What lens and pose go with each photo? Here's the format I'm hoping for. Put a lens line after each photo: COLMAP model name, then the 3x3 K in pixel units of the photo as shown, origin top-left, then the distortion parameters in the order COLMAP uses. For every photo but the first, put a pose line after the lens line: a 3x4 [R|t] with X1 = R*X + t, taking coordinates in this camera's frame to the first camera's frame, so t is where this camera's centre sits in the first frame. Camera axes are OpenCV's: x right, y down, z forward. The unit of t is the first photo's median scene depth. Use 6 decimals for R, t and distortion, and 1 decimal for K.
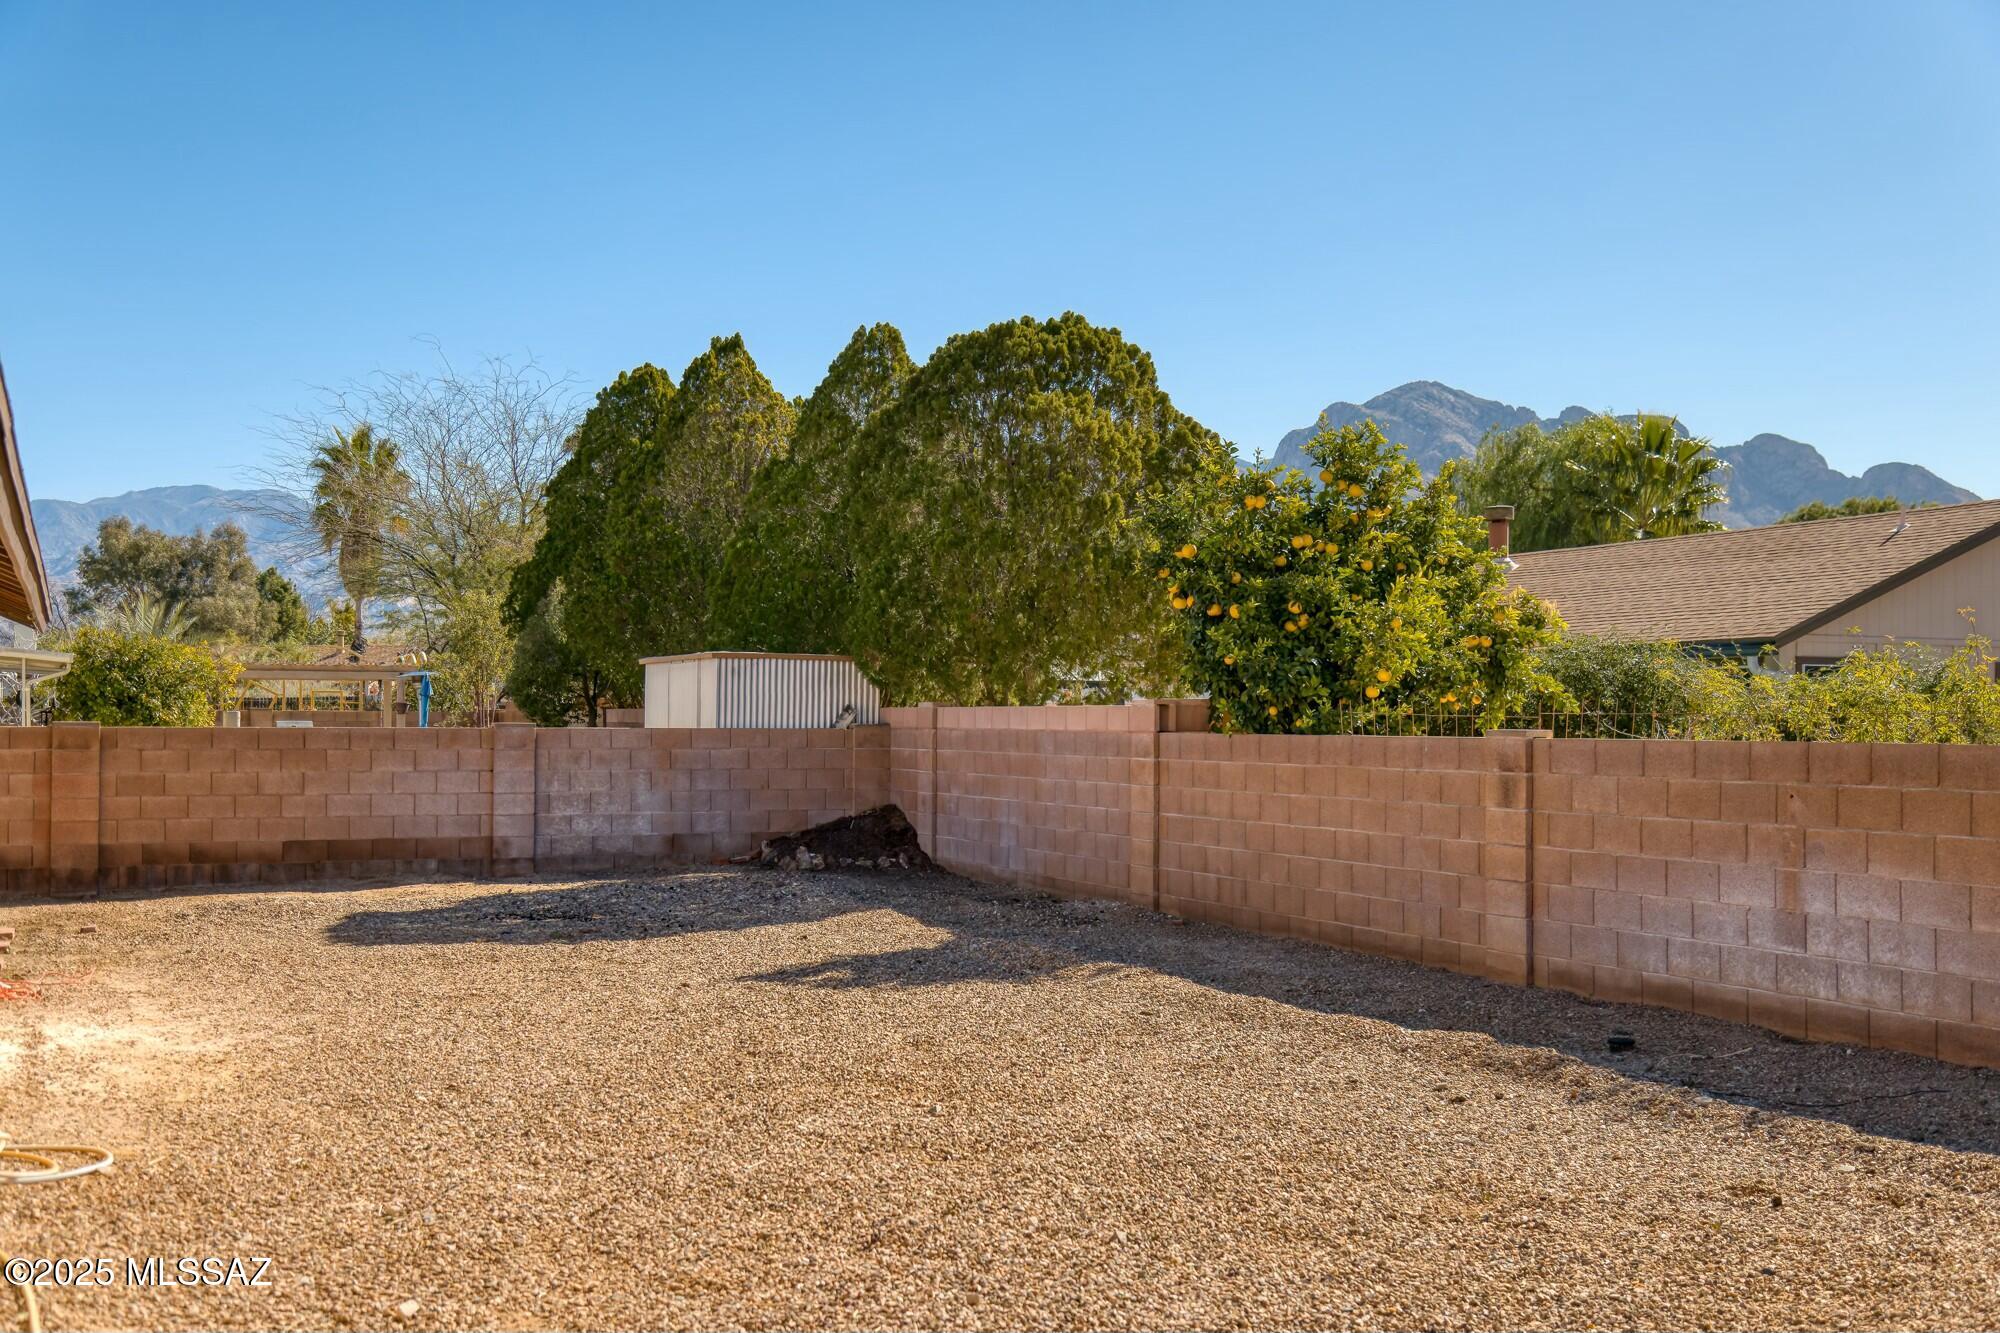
lens RADIAL K [[2207.2, 0, 1000.0], [0, 2207.2, 666.5], [0, 0, 1]] dist [0.014800, 0.000066]
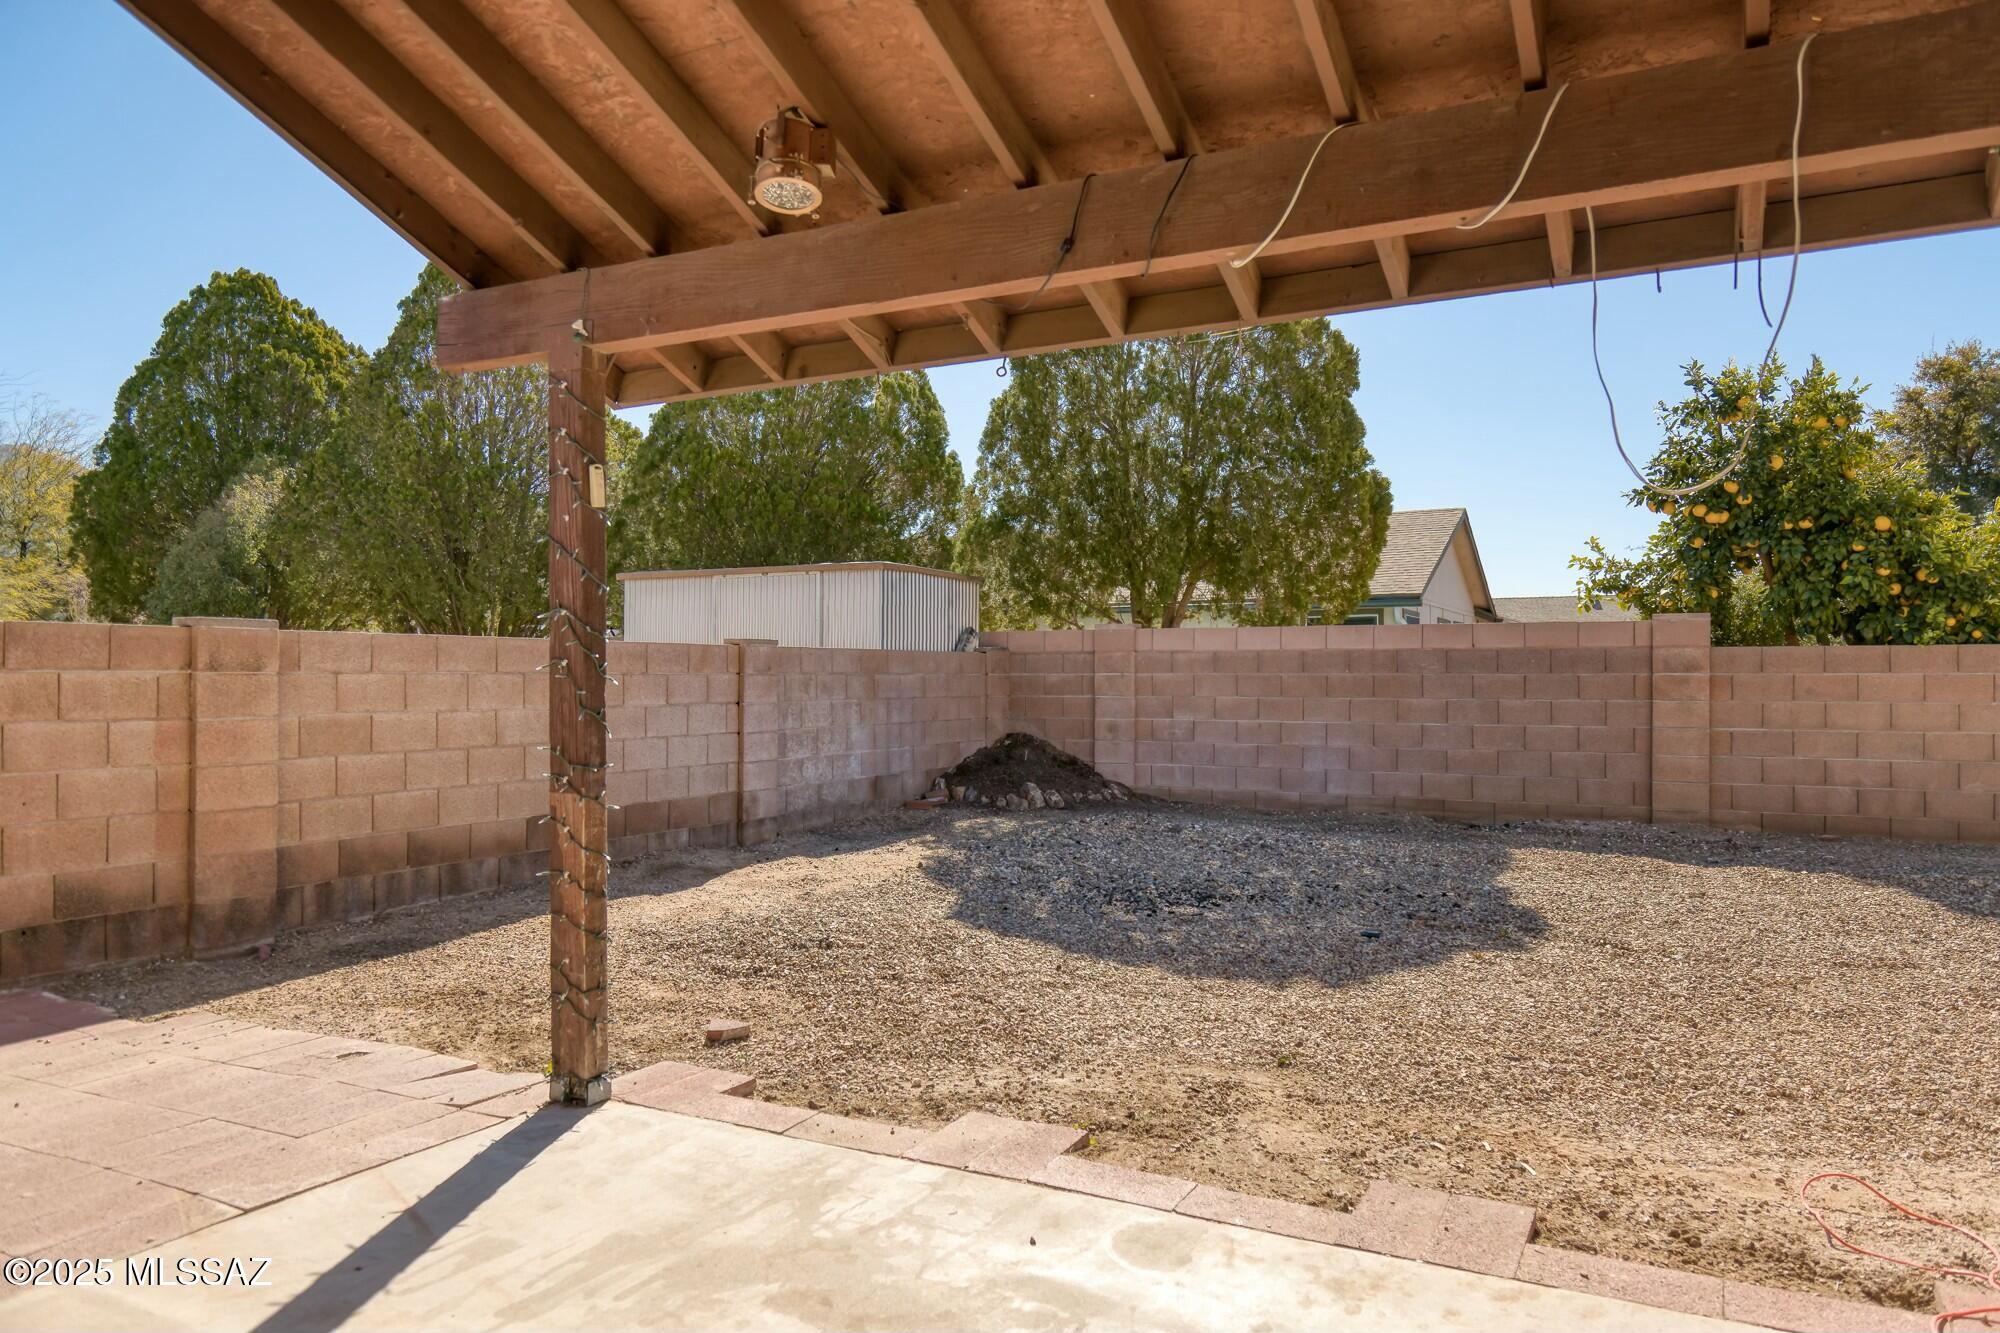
lens RADIAL K [[1340.4, 0, 1010.1], [0, 1340.4, 677.1], [0, 0, 1]] dist [-0.006370, 0.018678]
pose [[0.770703, -0.004391, 0.637179, -0.479810], [-0.012177, 0.999692, 0.021618, 0.029913], [-0.637078, -0.024420, 0.770412, 0.642928]]
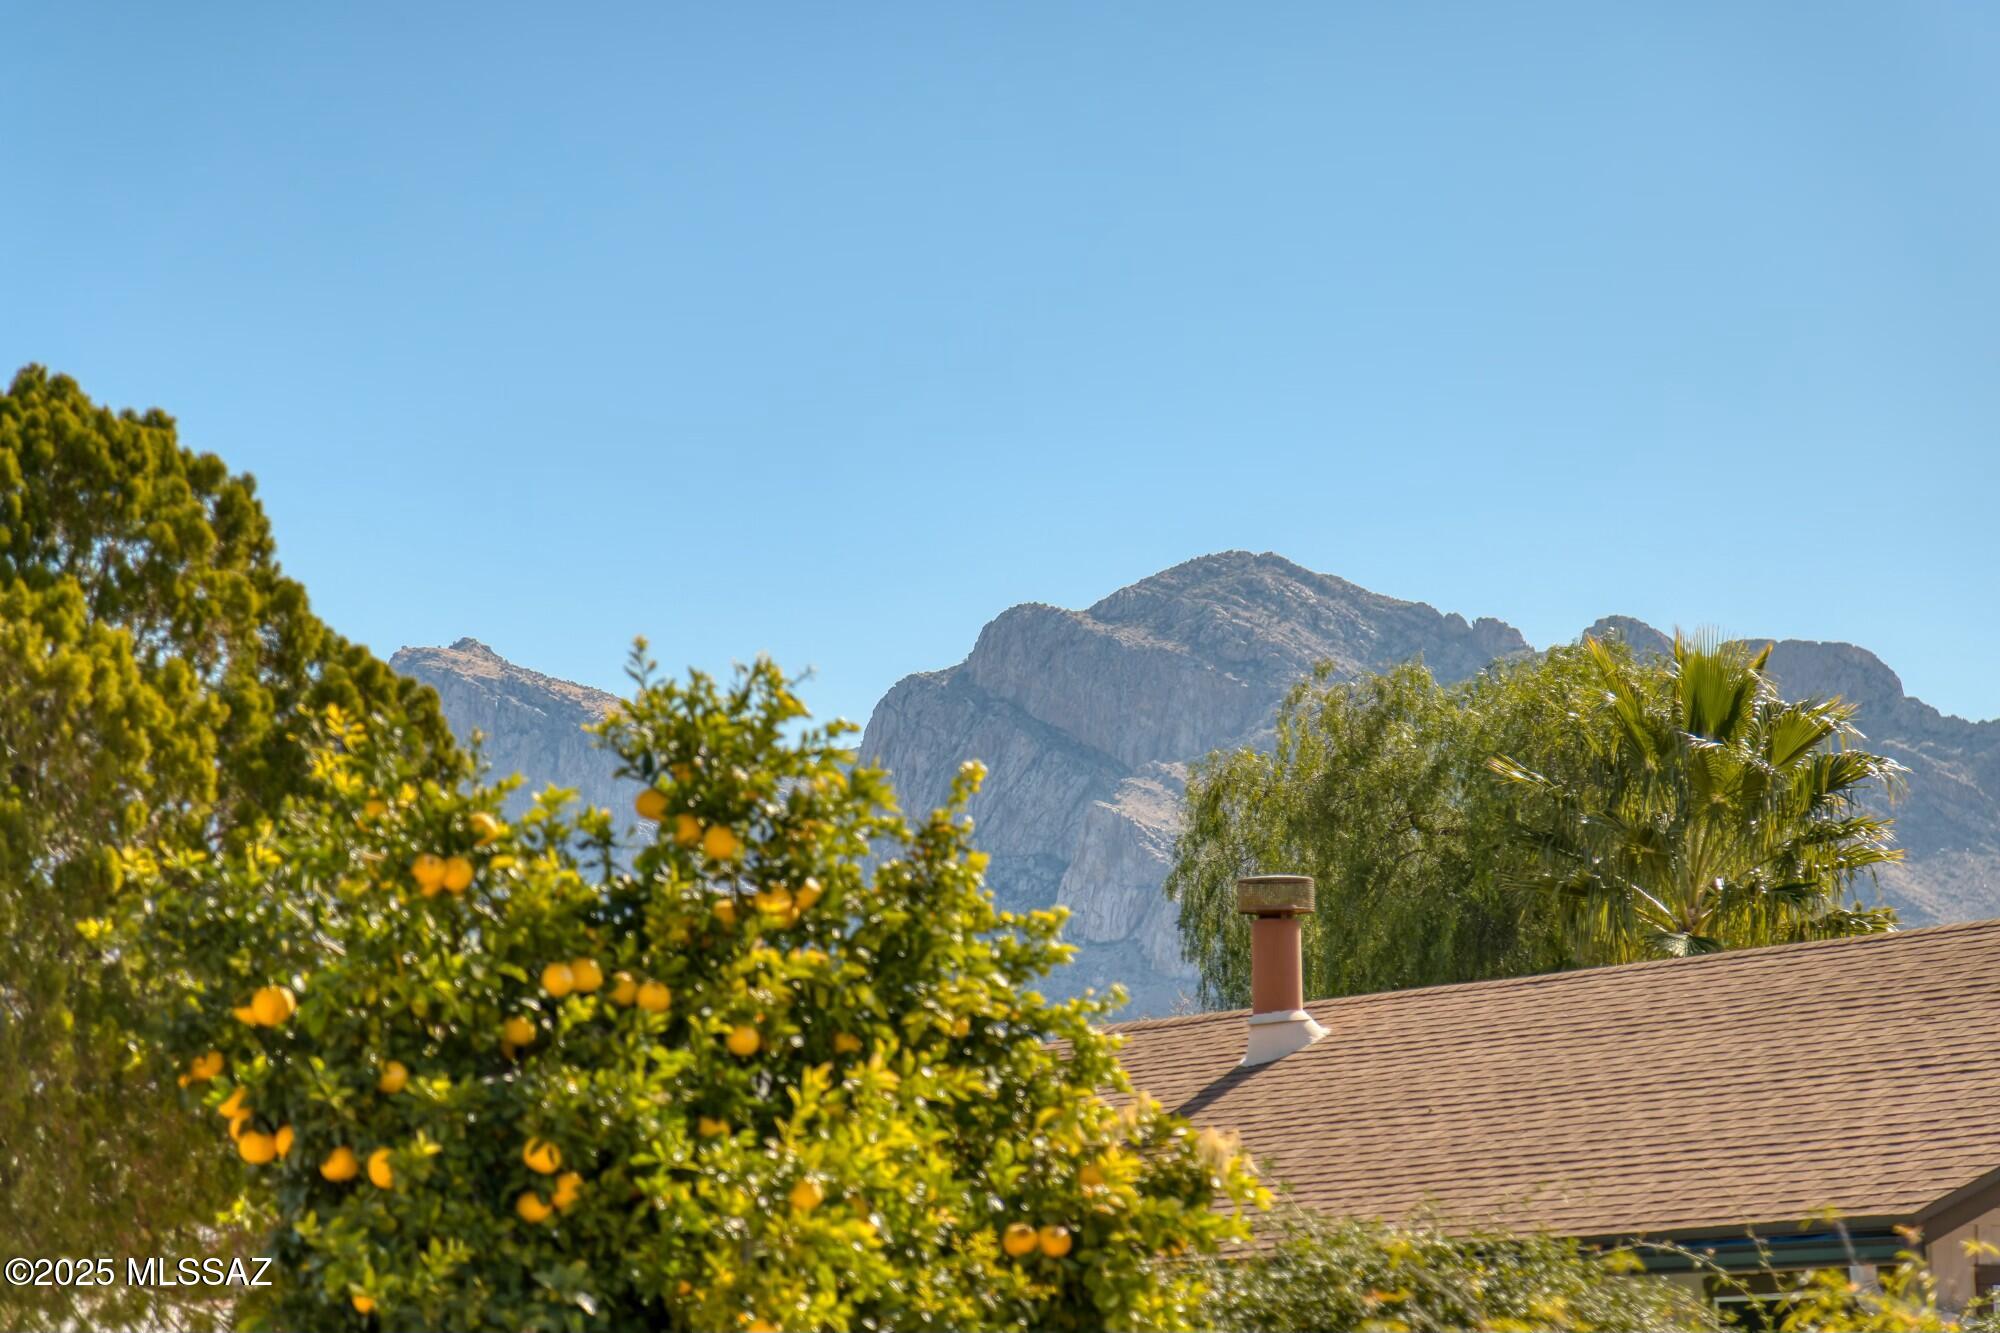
lens RADIAL K [[5768.4, 0, 1000.0], [0, 5768.4, 666.5], [0, 0, 1]] dist [0.086260, 0.689784]
pose [[0.991088, 0.001641, 0.133197, 0.068618], [0.012721, 0.994188, -0.106901, -0.003143], [-0.132598, 0.107643, 0.985307, 0.017372]]
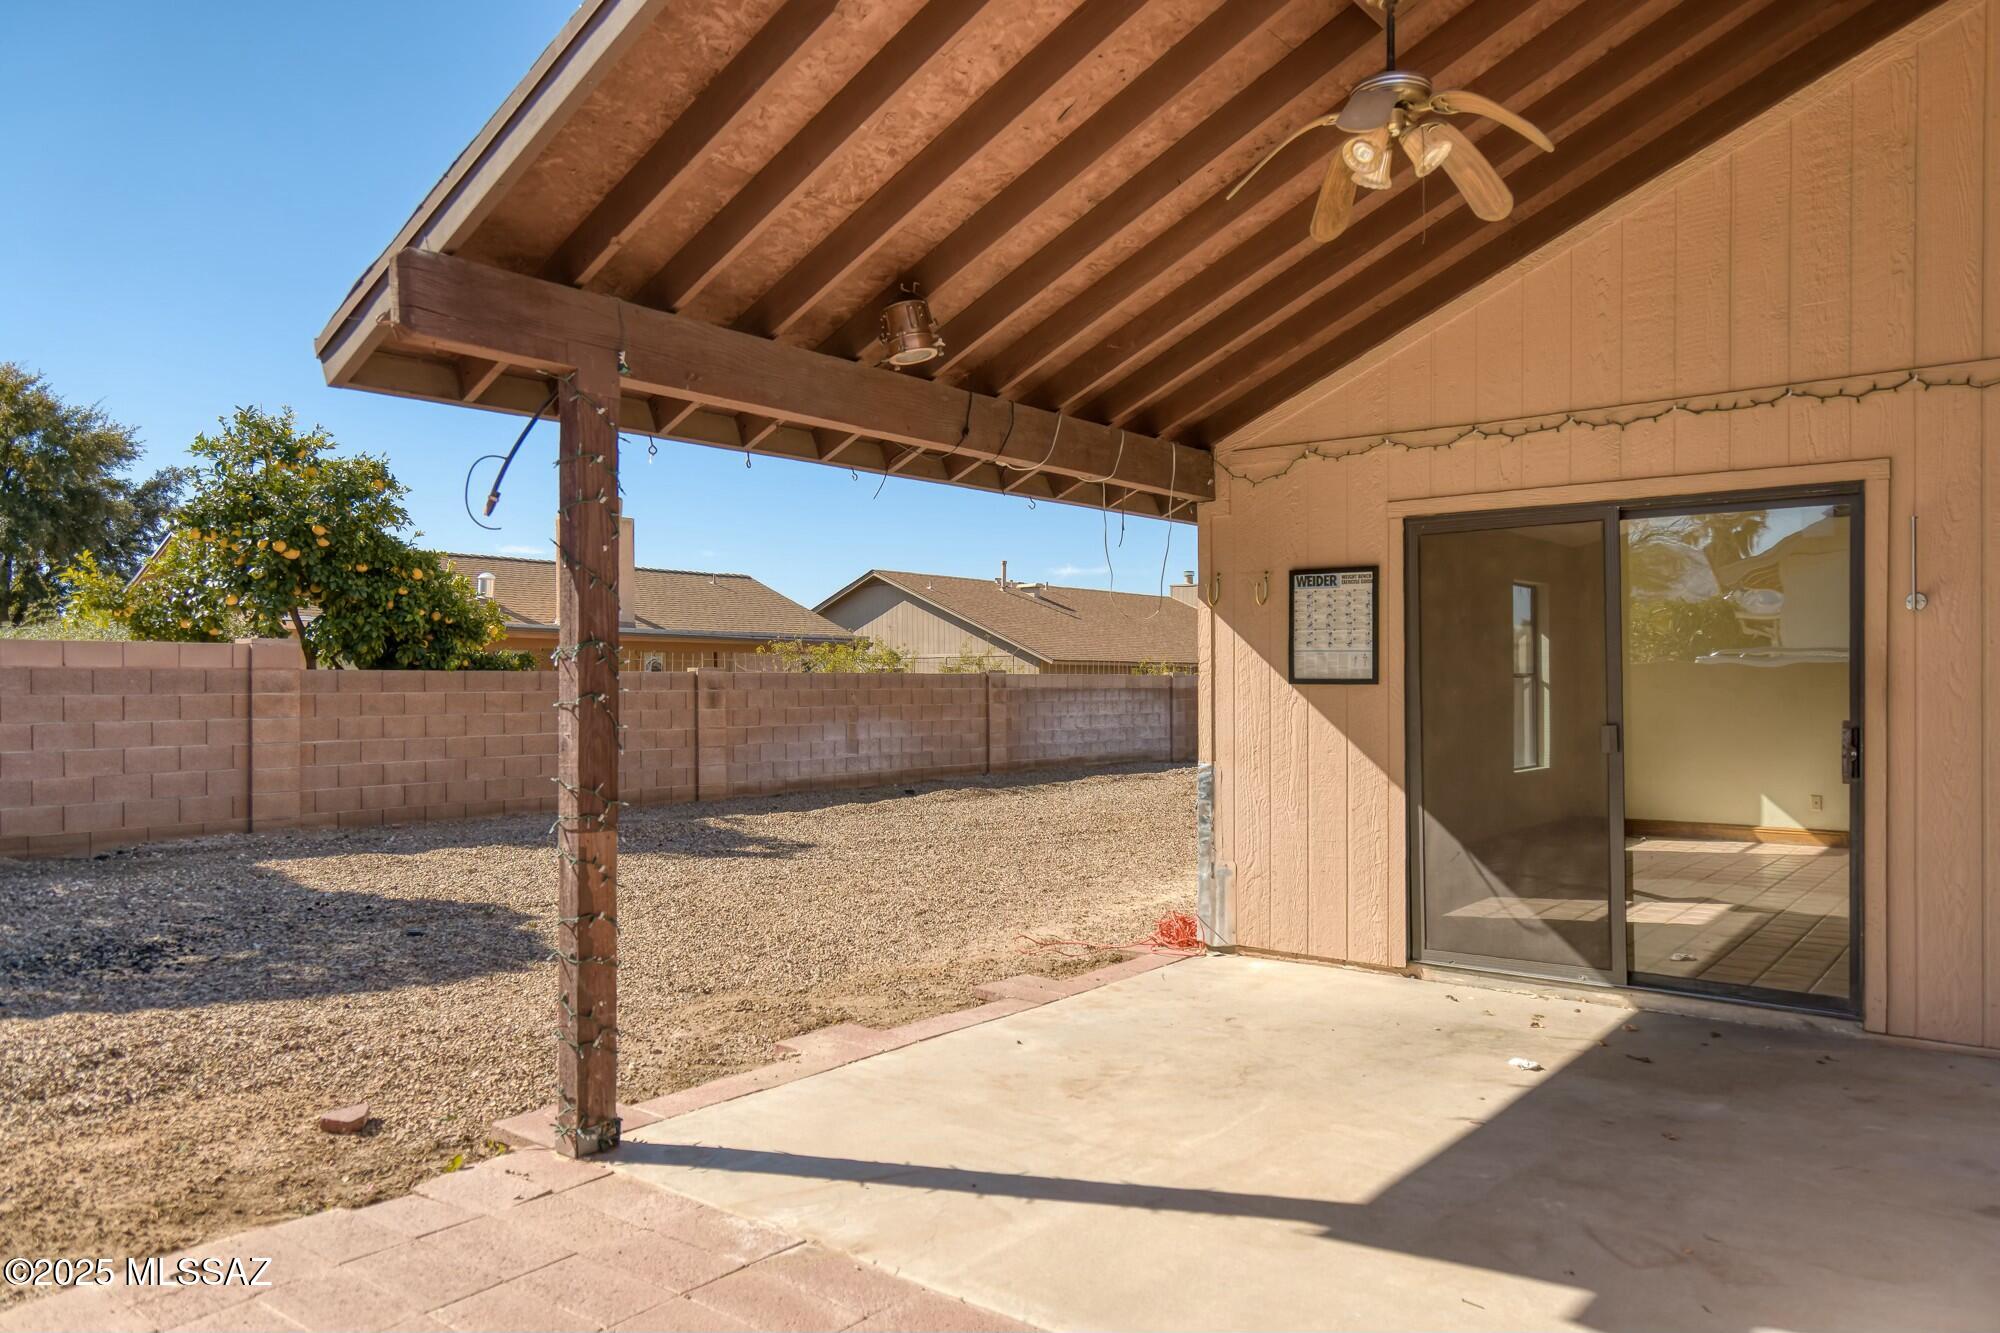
lens RADIAL K [[1340.4, 0, 1010.1], [0, 1340.4, 677.1], [0, 0, 1]] dist [-0.006370, 0.018678]
pose [[-0.477067, 0.003390, 0.878860, -0.600340], [-0.018933, 0.999721, -0.014133, 0.031865], [-0.878663, -0.023382, -0.476870, 0.875965]]
